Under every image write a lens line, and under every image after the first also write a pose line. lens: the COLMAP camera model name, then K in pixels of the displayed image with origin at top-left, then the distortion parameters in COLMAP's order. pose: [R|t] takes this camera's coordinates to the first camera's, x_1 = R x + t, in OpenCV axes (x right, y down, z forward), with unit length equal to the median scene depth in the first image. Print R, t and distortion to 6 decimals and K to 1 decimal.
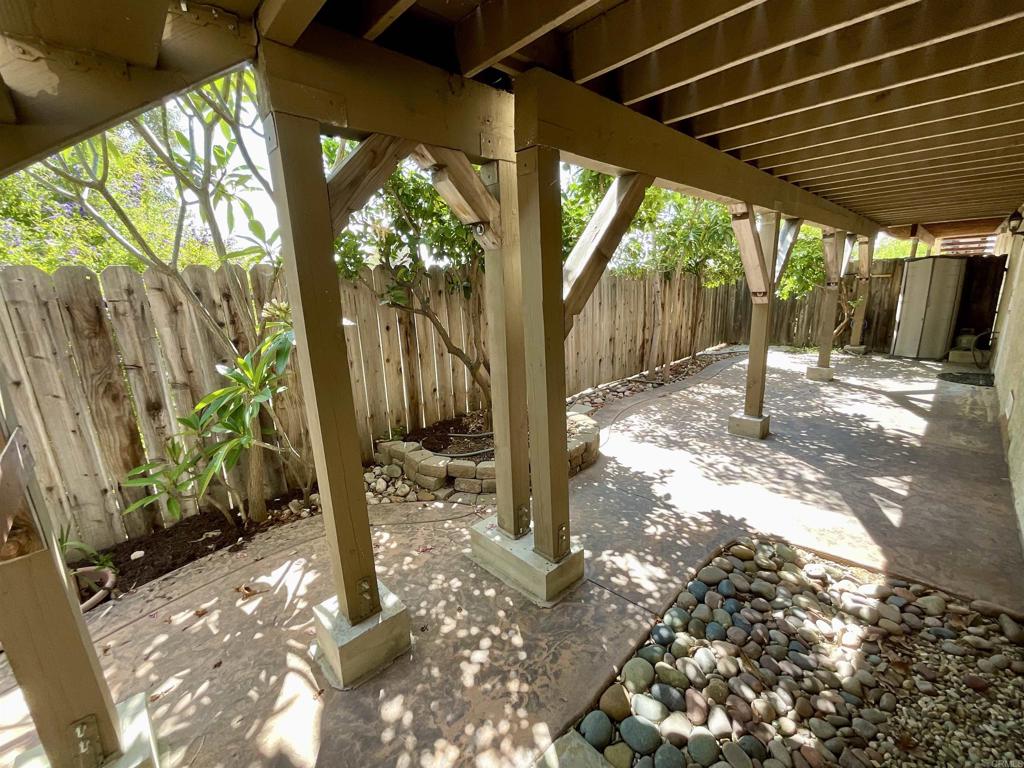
lens RADIAL K [[420.0, 0, 508.3], [0, 420.0, 380.4], [0, 0, 1]] dist [0.000497, -0.002018]
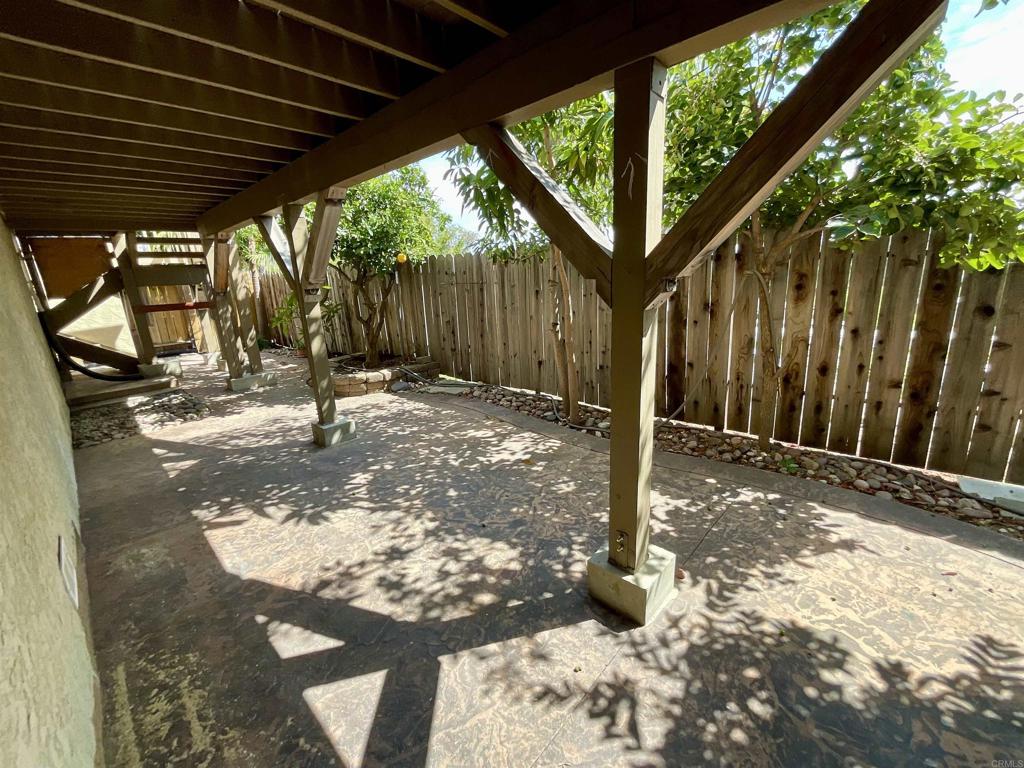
lens RADIAL K [[420.0, 0, 511.2], [0, 420.0, 381.0], [0, 0, 1]] dist [0.000497, -0.002018]
pose [[0.067392, 0.299285, -0.951781, 1.547223], [-0.198309, 0.938934, 0.281204, -0.359008], [0.977820, 0.169796, 0.122627, 1.326099]]
